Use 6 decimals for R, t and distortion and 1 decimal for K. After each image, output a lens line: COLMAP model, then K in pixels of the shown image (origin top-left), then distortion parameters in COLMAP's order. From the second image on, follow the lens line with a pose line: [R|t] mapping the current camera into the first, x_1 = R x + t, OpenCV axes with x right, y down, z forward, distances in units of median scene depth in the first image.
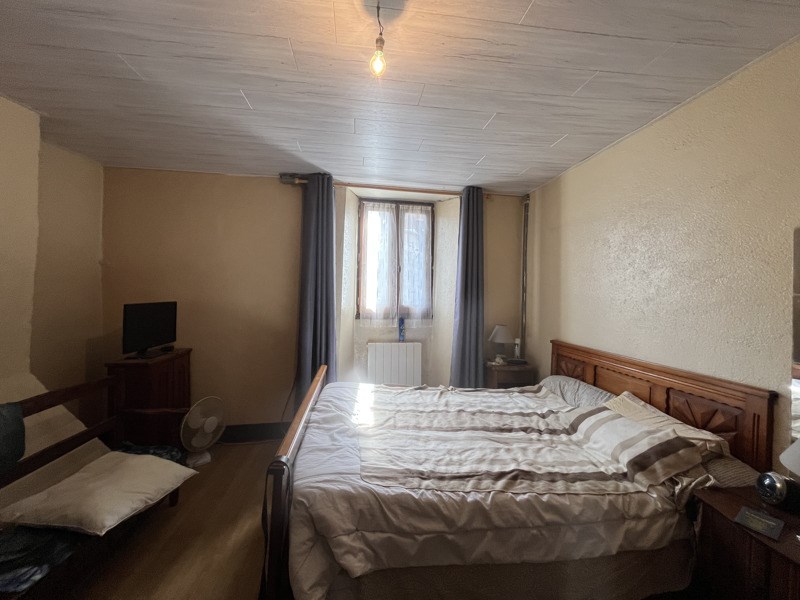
lens RADIAL K [[325.5, 0, 396.3], [0, 325.5, 299.0], [0, 0, 1]] dist [-0.003797, -0.001166]
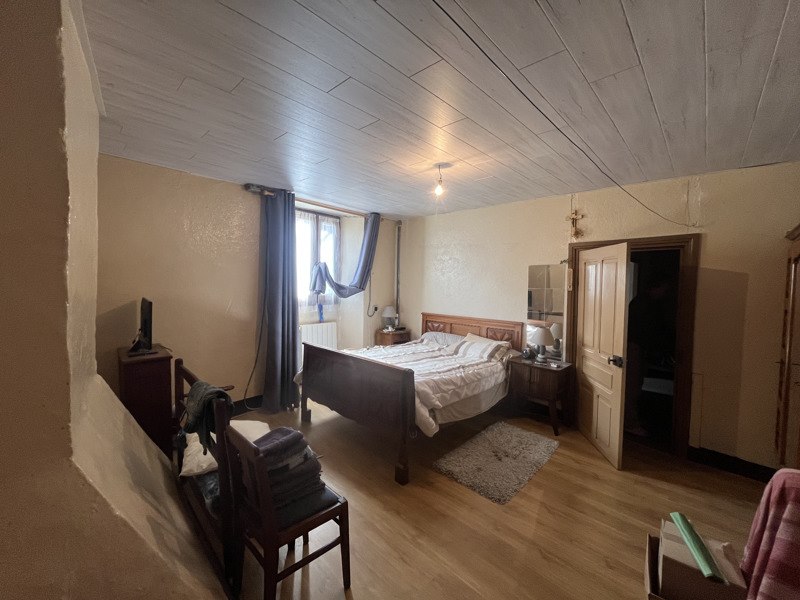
lens RADIAL K [[325.5, 0, 402.8], [0, 325.5, 297.5], [0, 0, 1]] dist [-0.003797, -0.001166]
pose [[0.768754, -0.032805, 0.638702, -0.702807], [0.005047, 0.998964, 0.045234, -0.031432], [-0.639524, -0.031550, 0.768123, -0.249431]]
